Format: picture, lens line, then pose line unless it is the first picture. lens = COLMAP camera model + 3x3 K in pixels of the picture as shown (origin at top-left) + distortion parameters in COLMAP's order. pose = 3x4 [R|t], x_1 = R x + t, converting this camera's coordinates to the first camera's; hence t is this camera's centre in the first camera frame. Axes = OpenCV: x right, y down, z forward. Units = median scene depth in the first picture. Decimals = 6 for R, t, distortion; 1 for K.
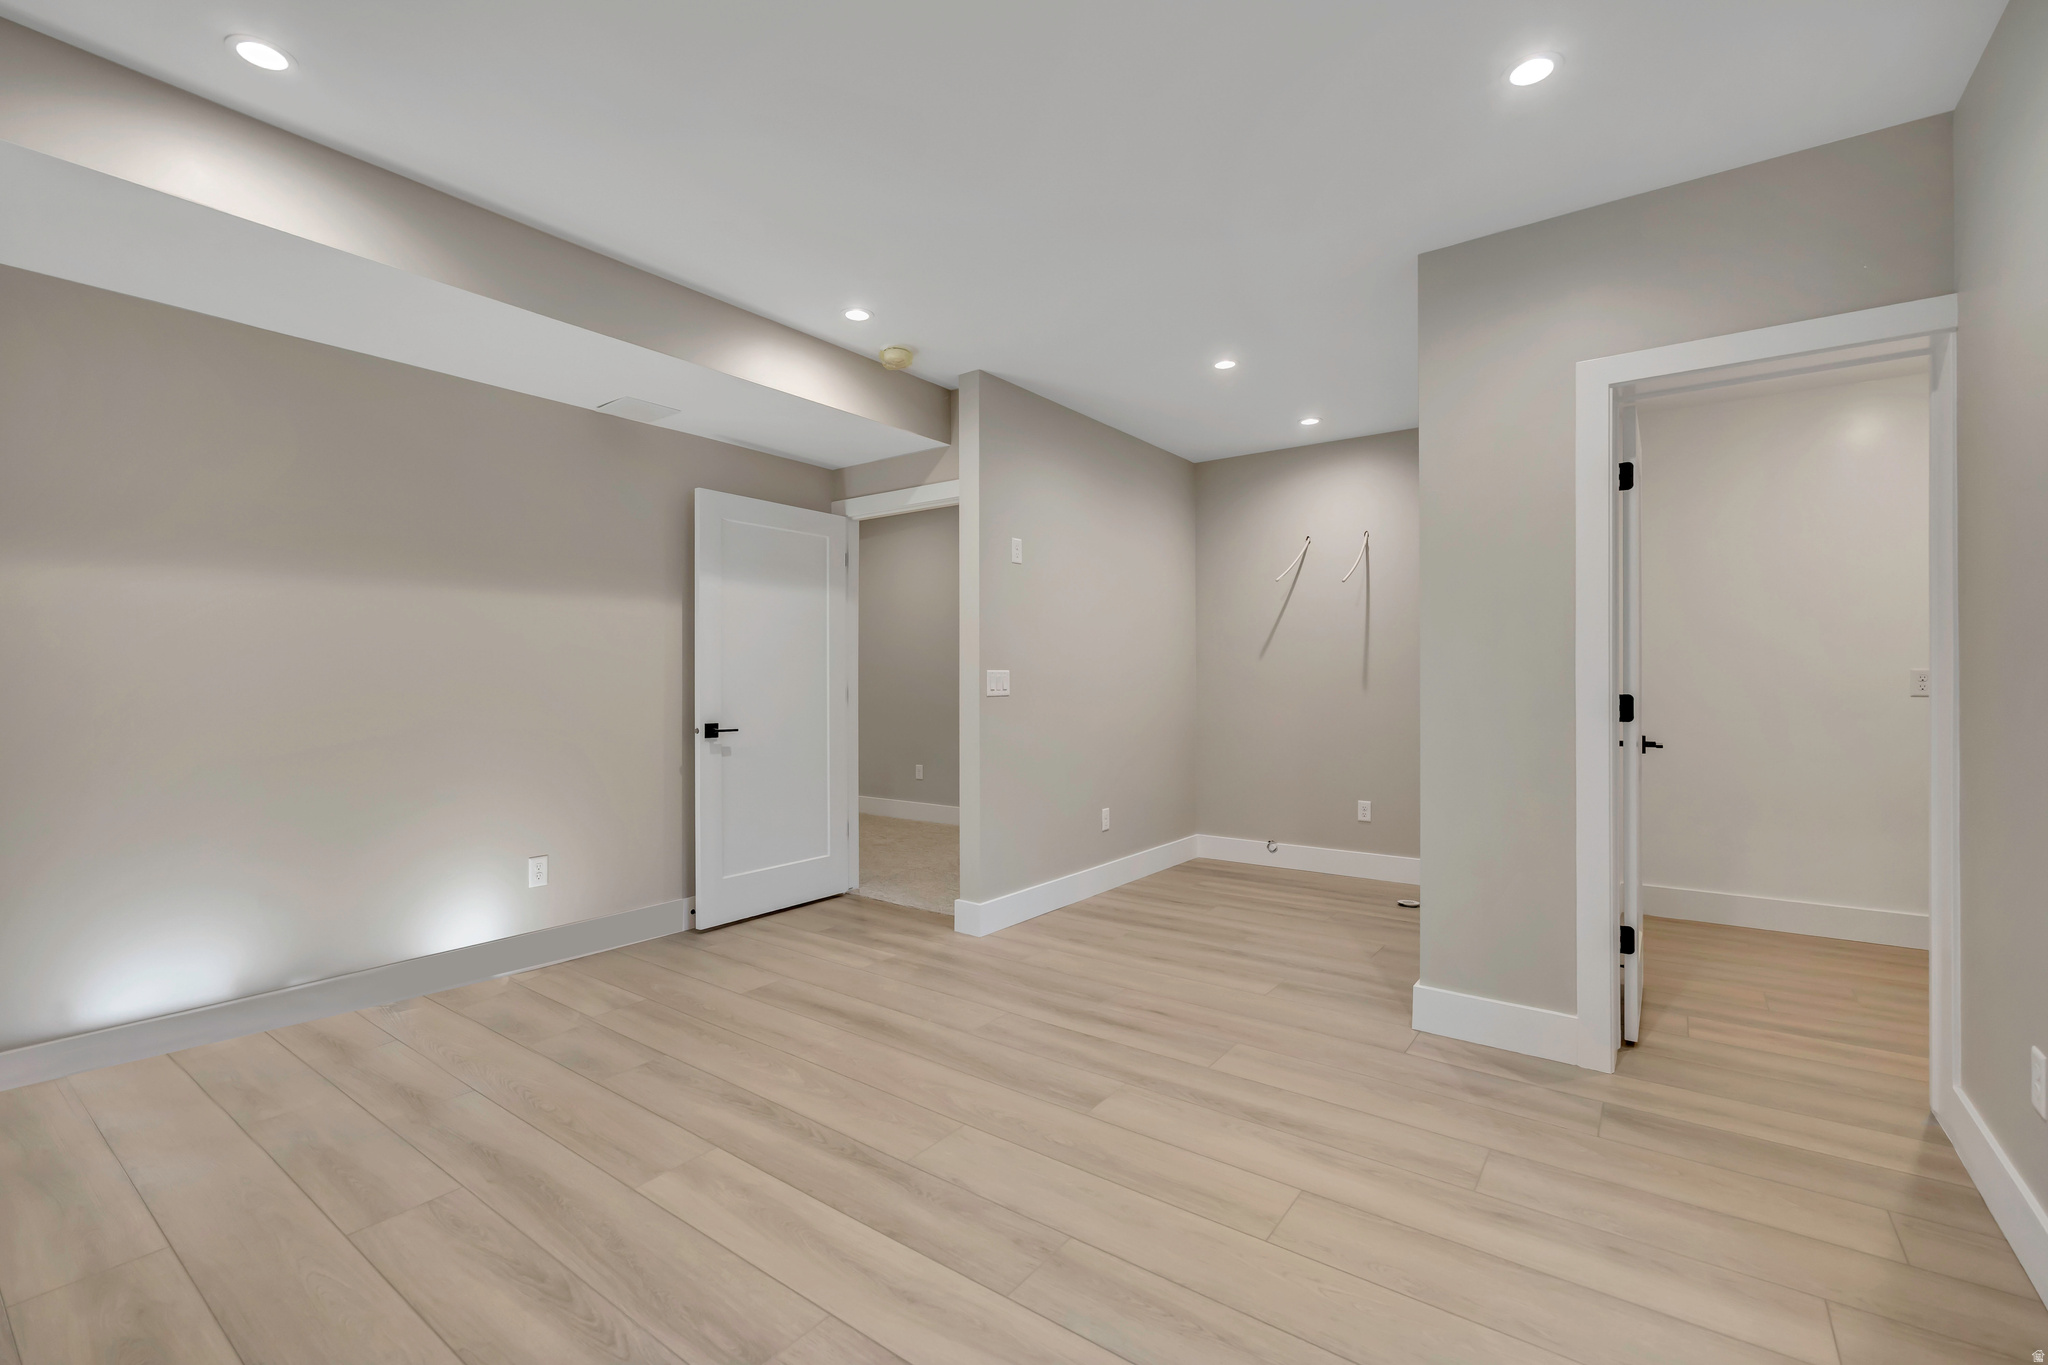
lens RADIAL K [[902.0, 0, 1019.3], [0, 902.0, 670.1], [0, 0, 1]] dist [0.001724, 0.000323]
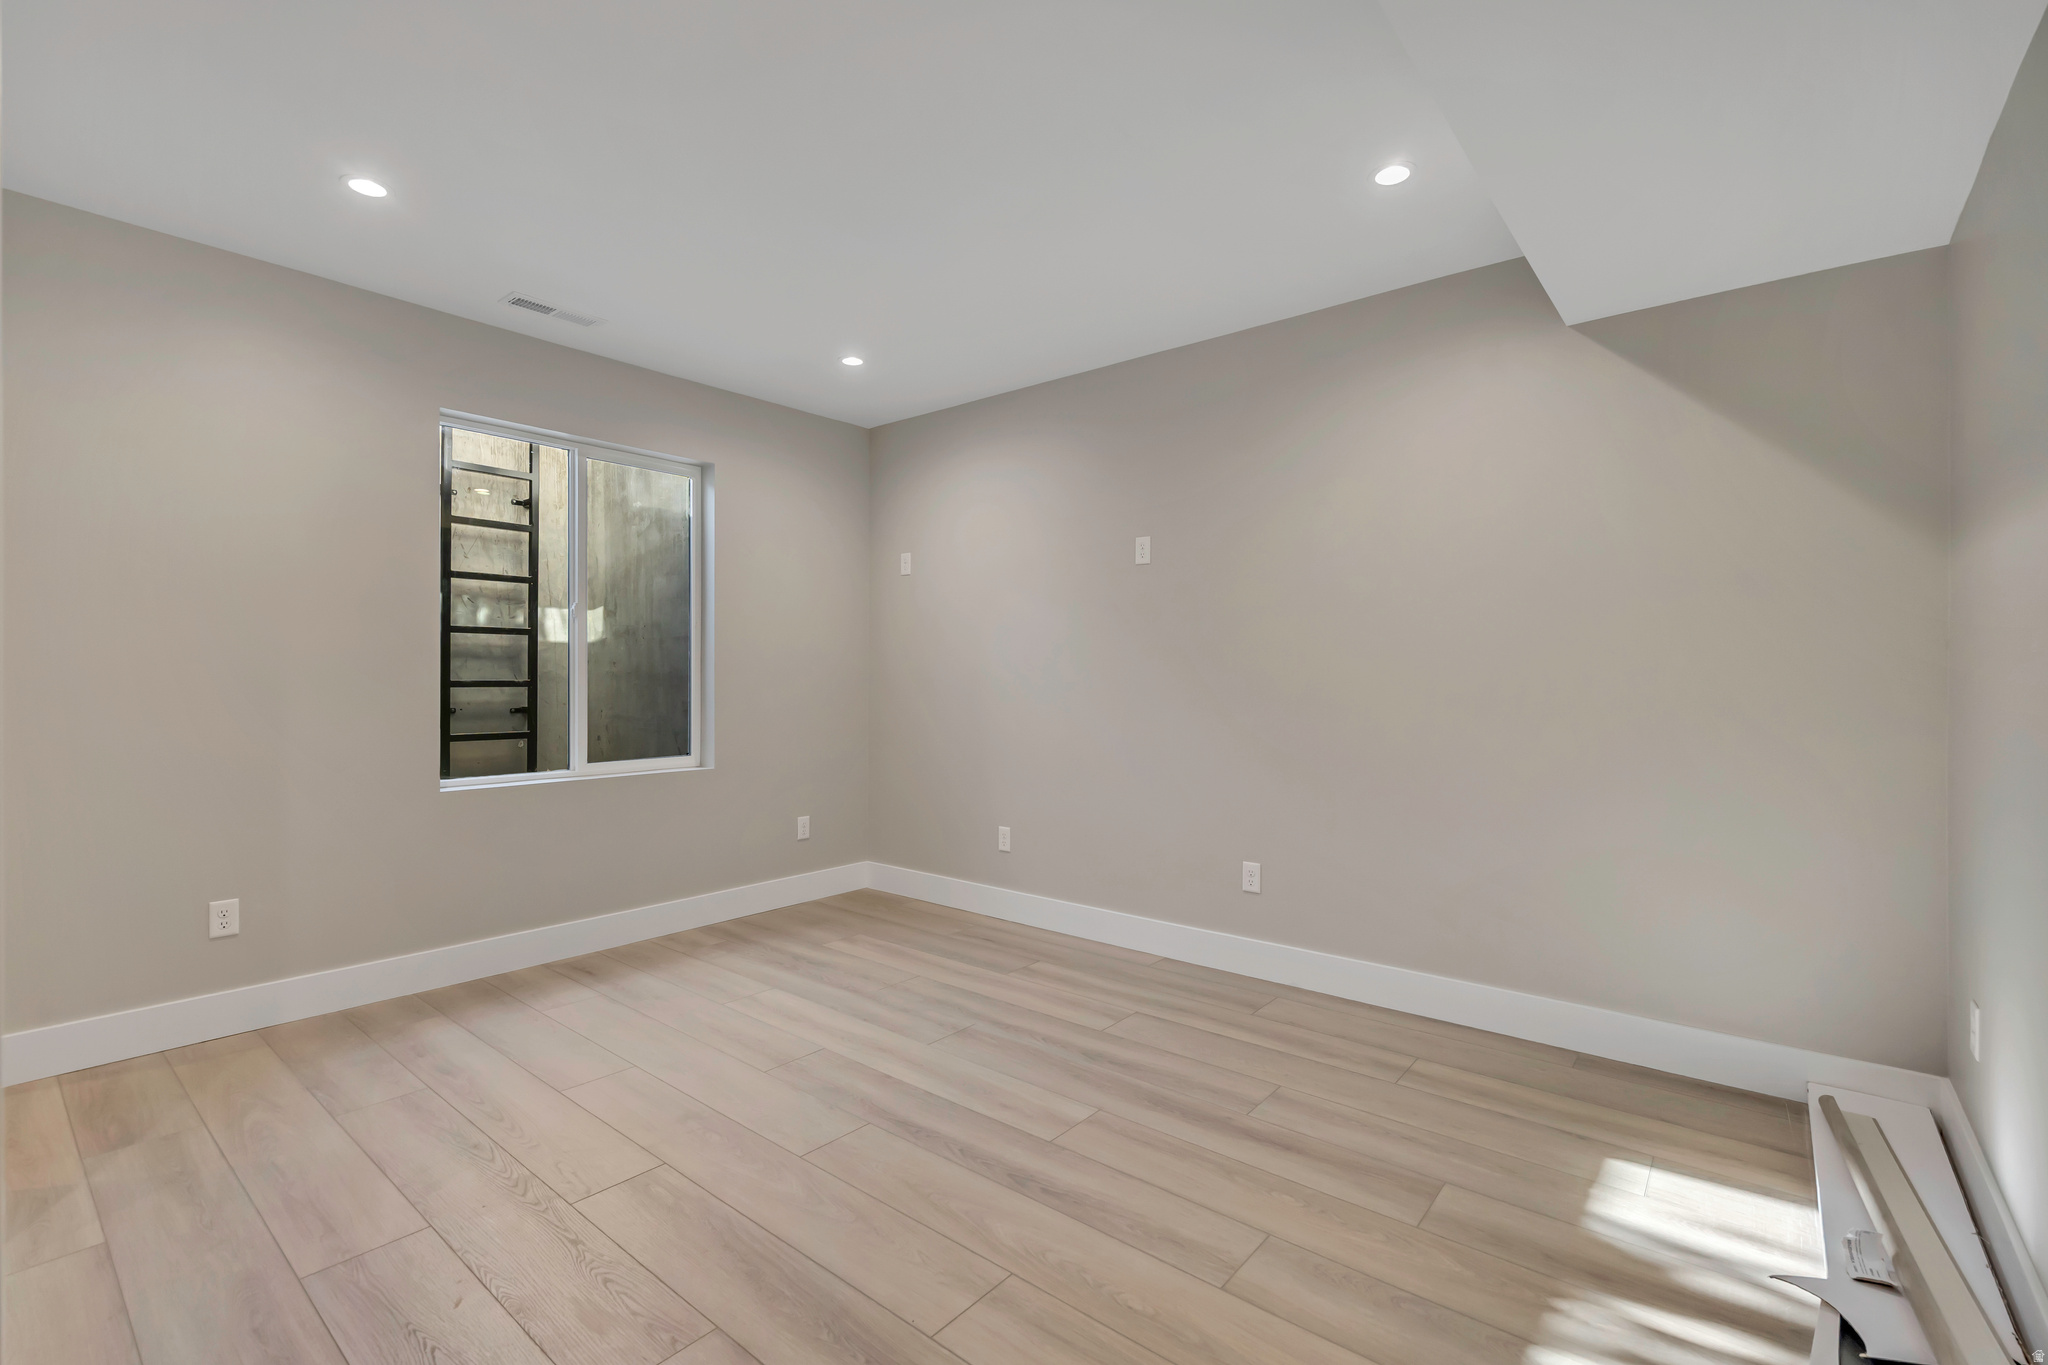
lens RADIAL K [[902.0, 0, 1019.3], [0, 902.0, 670.1], [0, 0, 1]] dist [0.001724, 0.000323]
pose [[-0.998760, 0.000857, 0.049786, -0.358098], [-0.000149, 0.999796, -0.020195, 0.016609], [-0.049793, -0.020177, -0.998556, 2.073484]]
